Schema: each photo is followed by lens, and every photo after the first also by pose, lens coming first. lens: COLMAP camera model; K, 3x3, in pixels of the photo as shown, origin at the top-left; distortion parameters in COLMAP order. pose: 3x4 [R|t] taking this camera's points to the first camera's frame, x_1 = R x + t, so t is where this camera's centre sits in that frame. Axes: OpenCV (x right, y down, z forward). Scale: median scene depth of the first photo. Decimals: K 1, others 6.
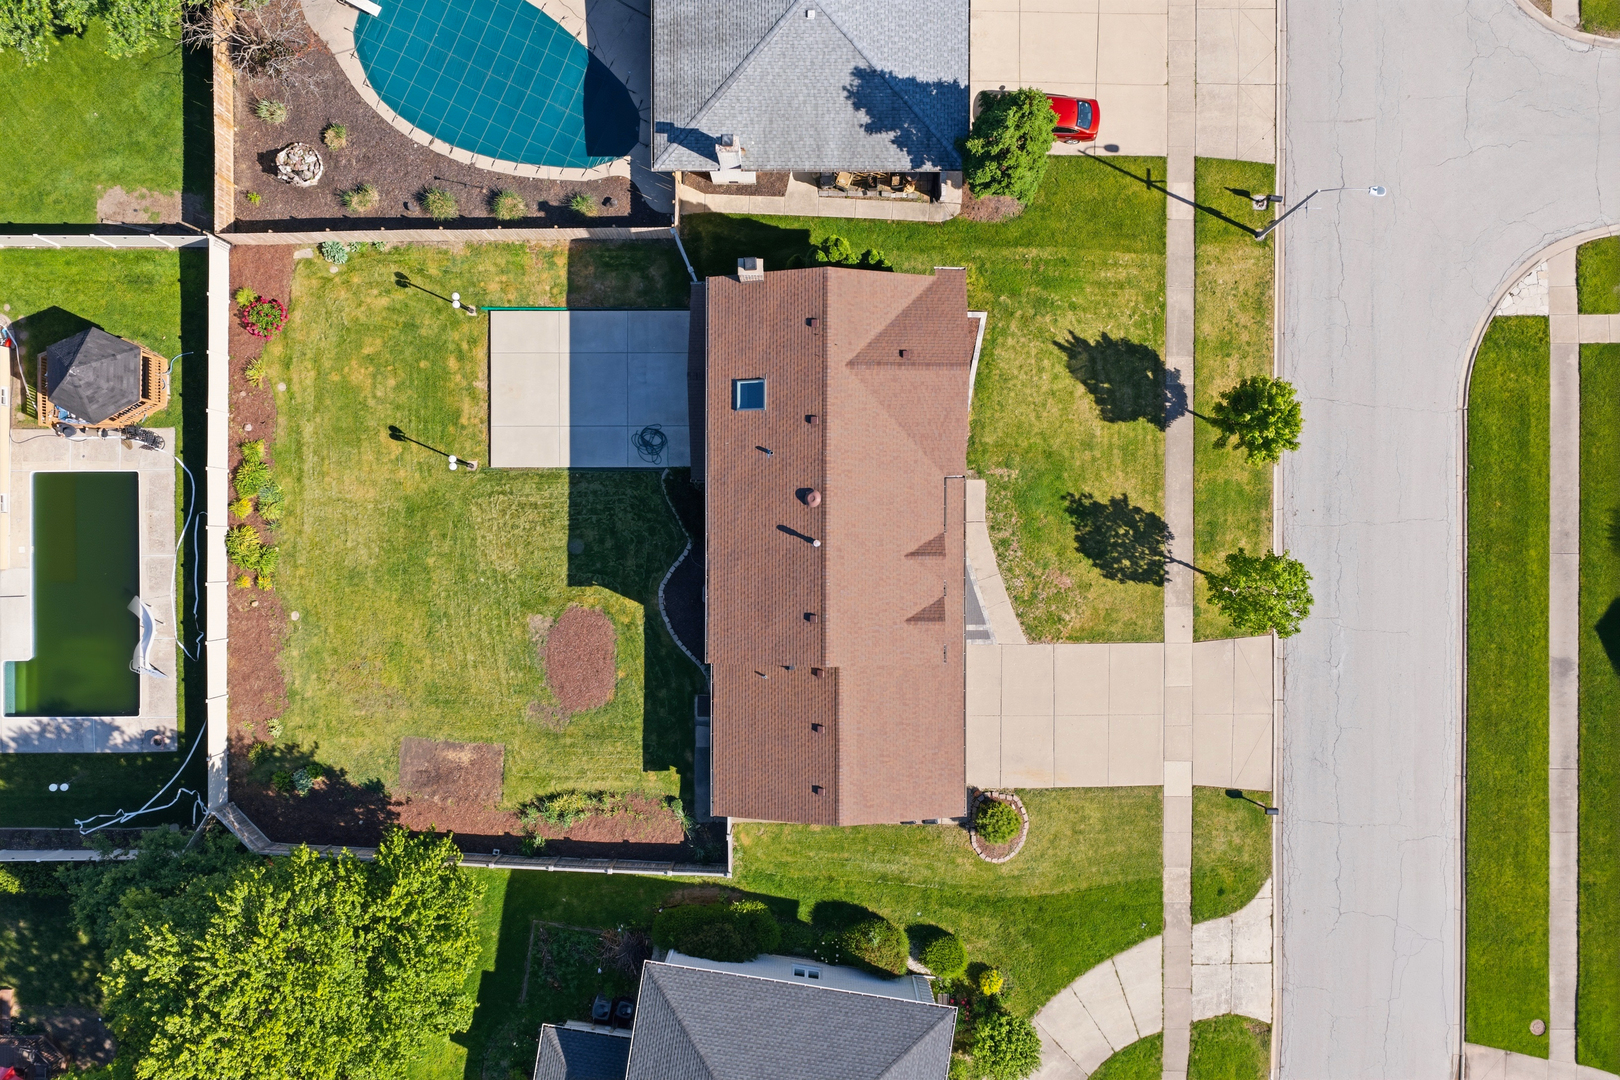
lens RADIAL K [[1341.6, 0, 804.6], [0, 1341.6, 546.2], [0, 0, 1]] dist [0.019087, -0.041296]
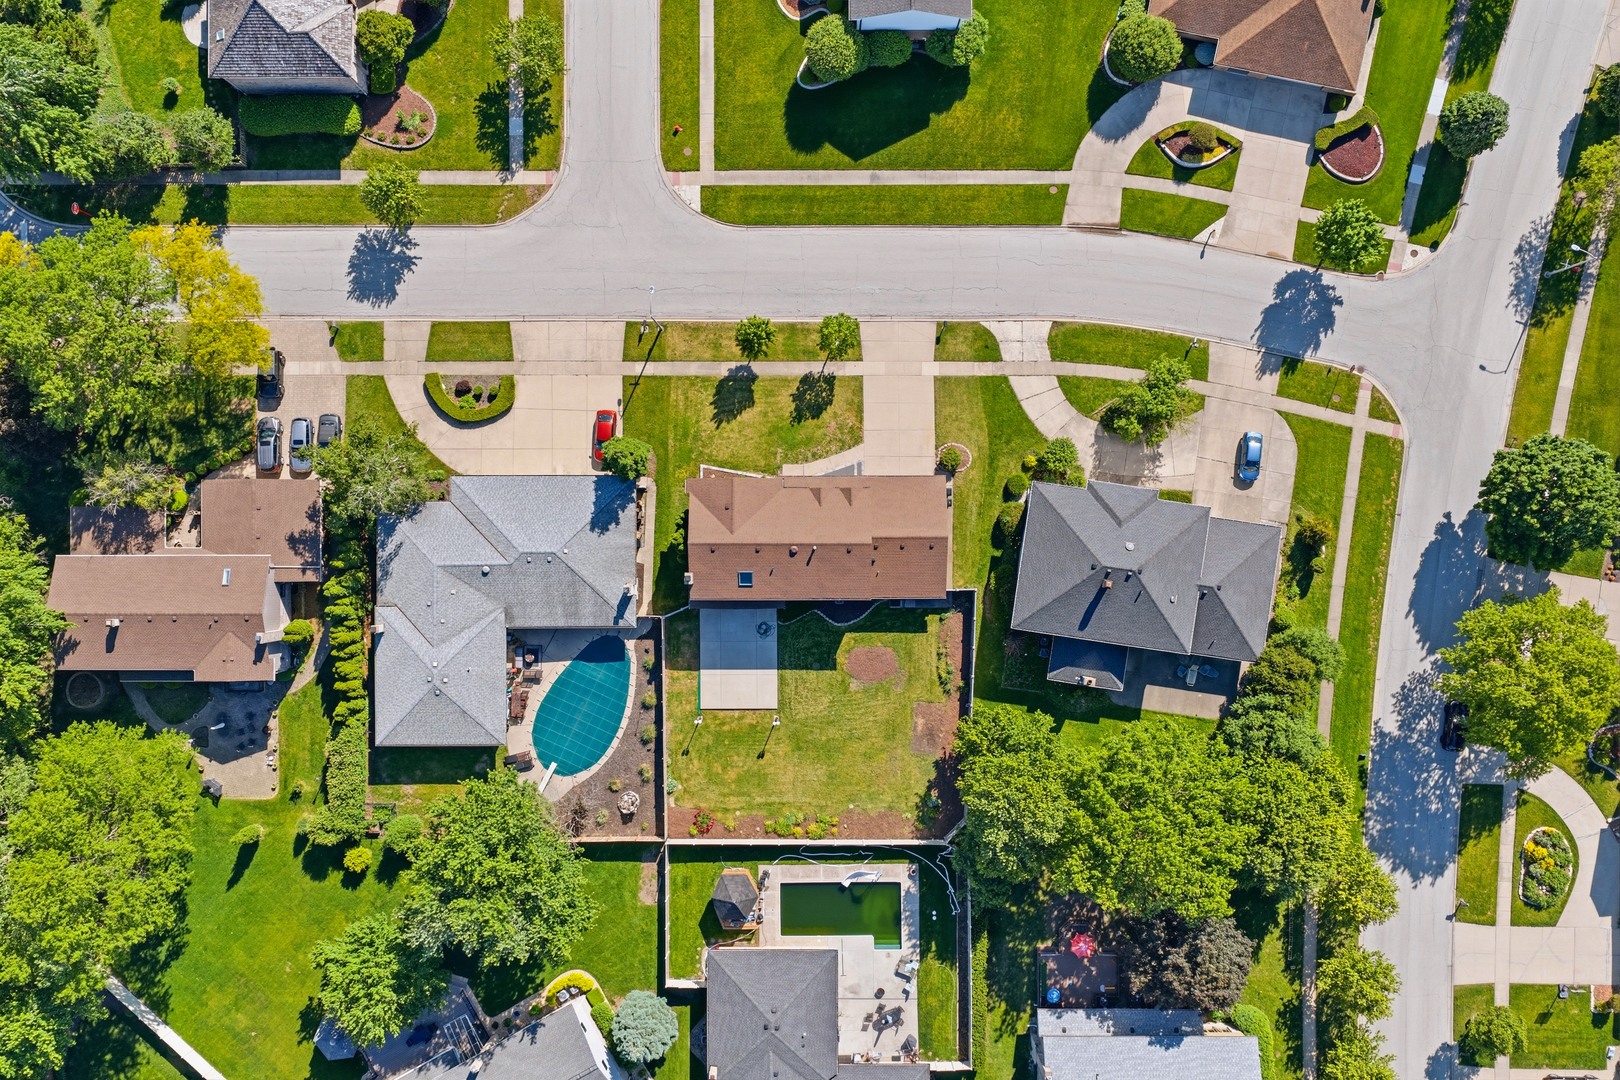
lens RADIAL K [[1341.6, 0, 799.5], [0, 1341.6, 547.0], [0, 0, 1]] dist [0.019087, -0.041296]
pose [[-0.002985, -0.999892, 0.014411, -0.019085], [0.999979, -0.003069, -0.005754, -0.013365], [0.005797, 0.014393, 0.999880, -1.025929]]
